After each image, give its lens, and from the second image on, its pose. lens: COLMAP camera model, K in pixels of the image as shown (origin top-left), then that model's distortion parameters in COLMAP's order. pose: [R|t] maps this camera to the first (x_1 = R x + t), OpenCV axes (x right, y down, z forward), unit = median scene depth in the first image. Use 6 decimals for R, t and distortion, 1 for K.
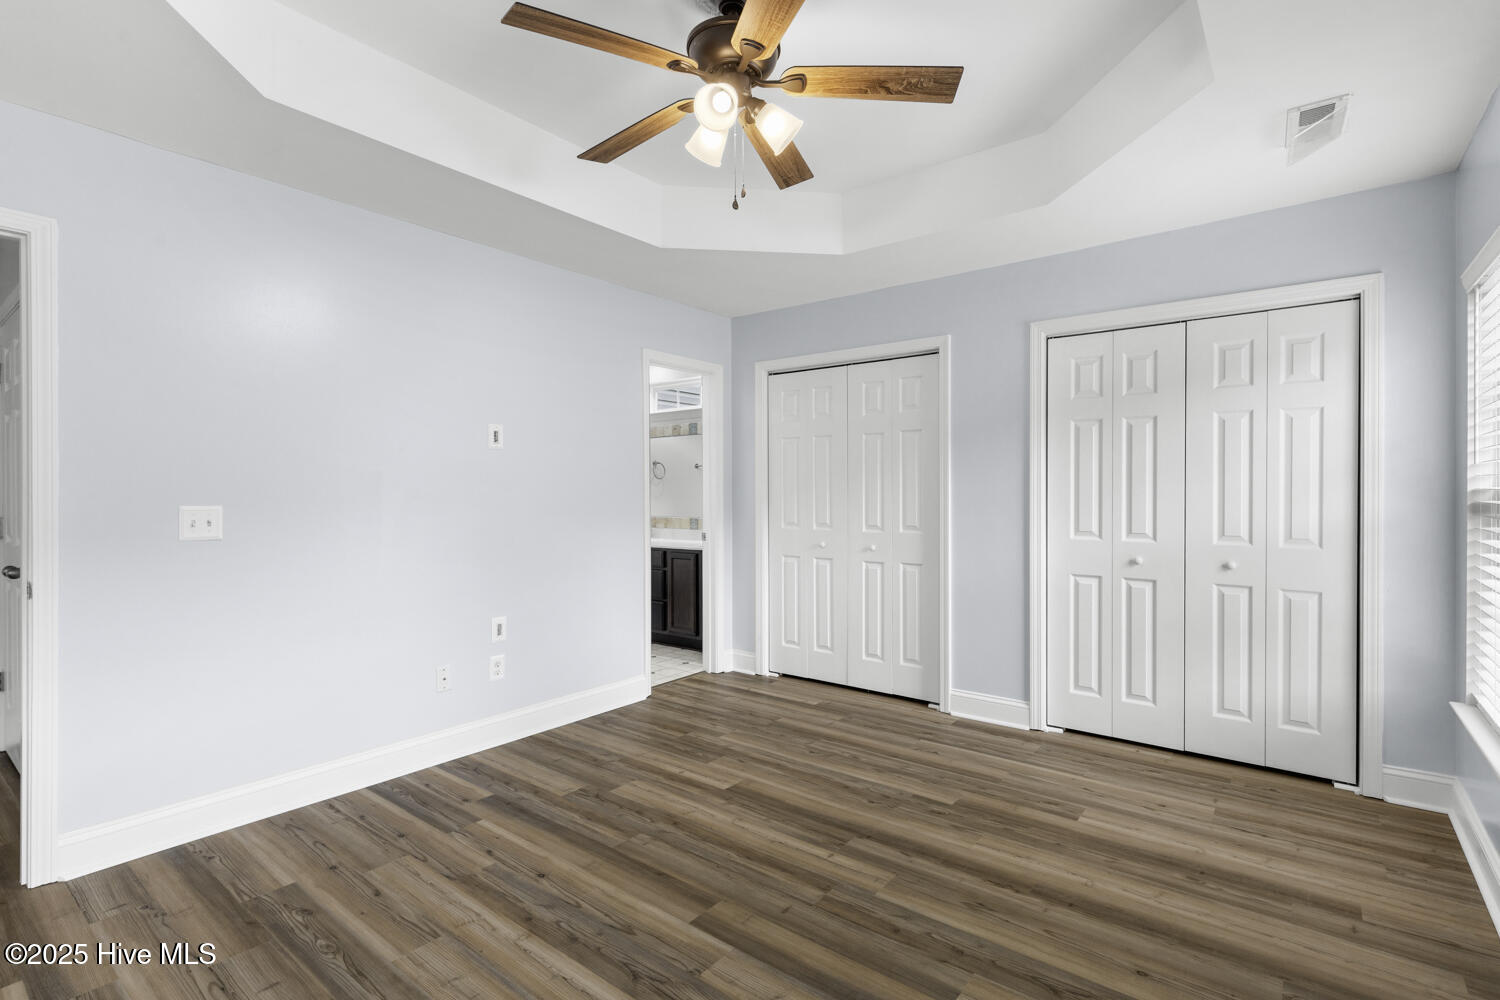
lens RADIAL K [[697.8, 0, 761.9], [0, 697.8, 492.4], [0, 0, 1]] dist [0.003746, -0.000483]
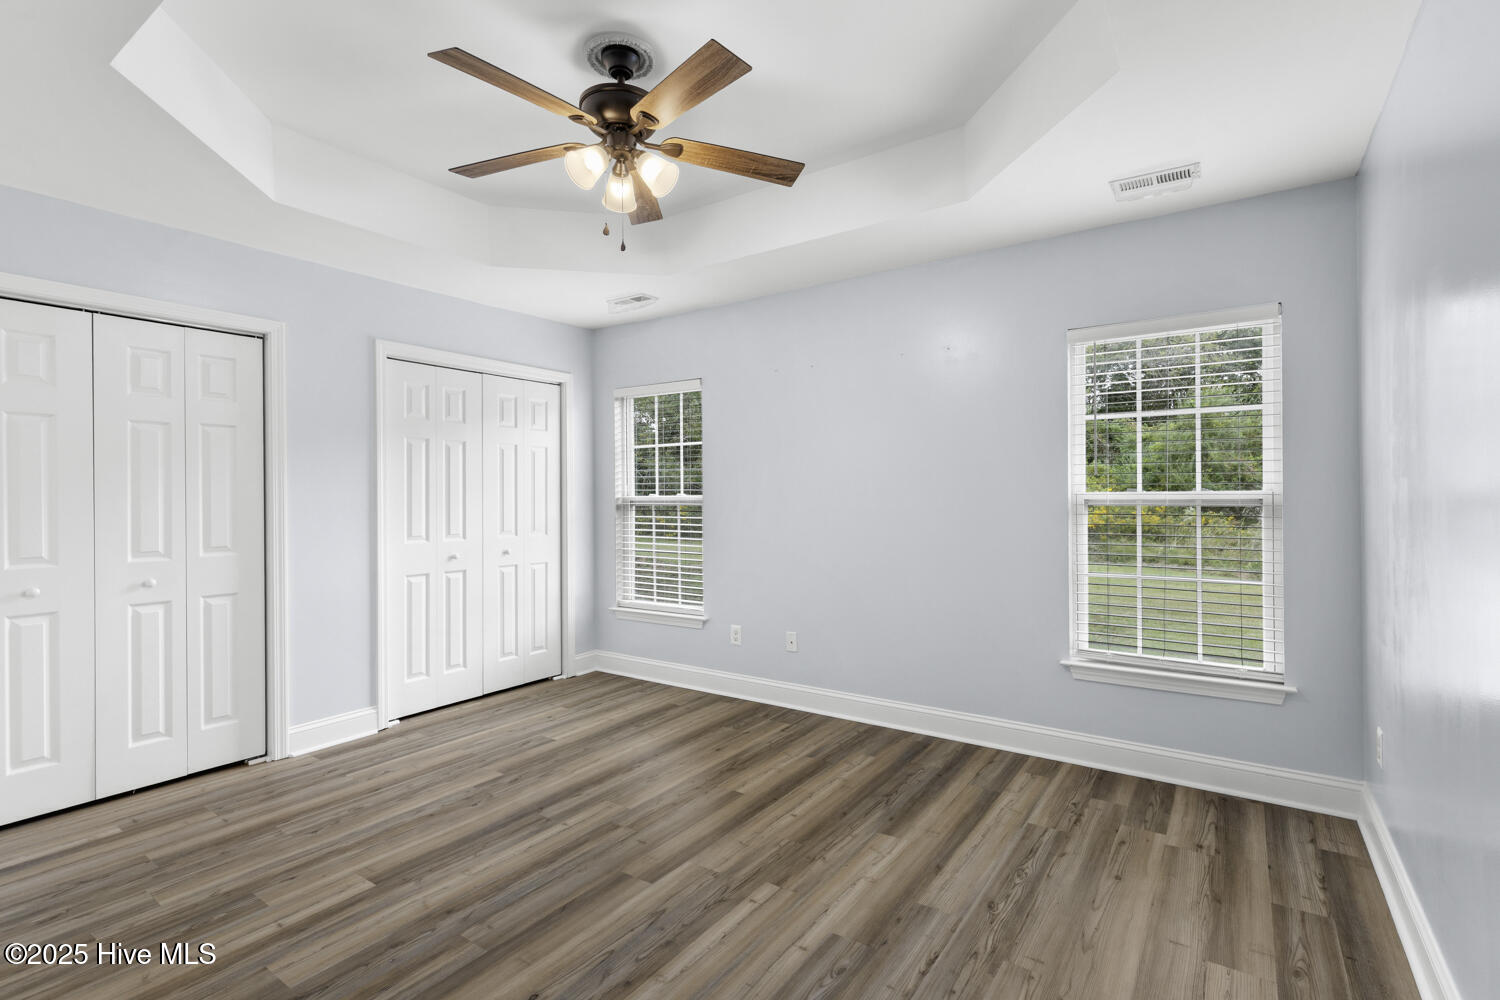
lens RADIAL K [[697.8, 0, 761.9], [0, 697.8, 492.4], [0, 0, 1]] dist [0.003746, -0.000483]
pose [[-0.055139, 0.007037, 0.998454, -0.827253], [0.011474, 0.999914, -0.006414, -0.001931], [-0.998413, 0.011103, -0.055215, 0.587094]]
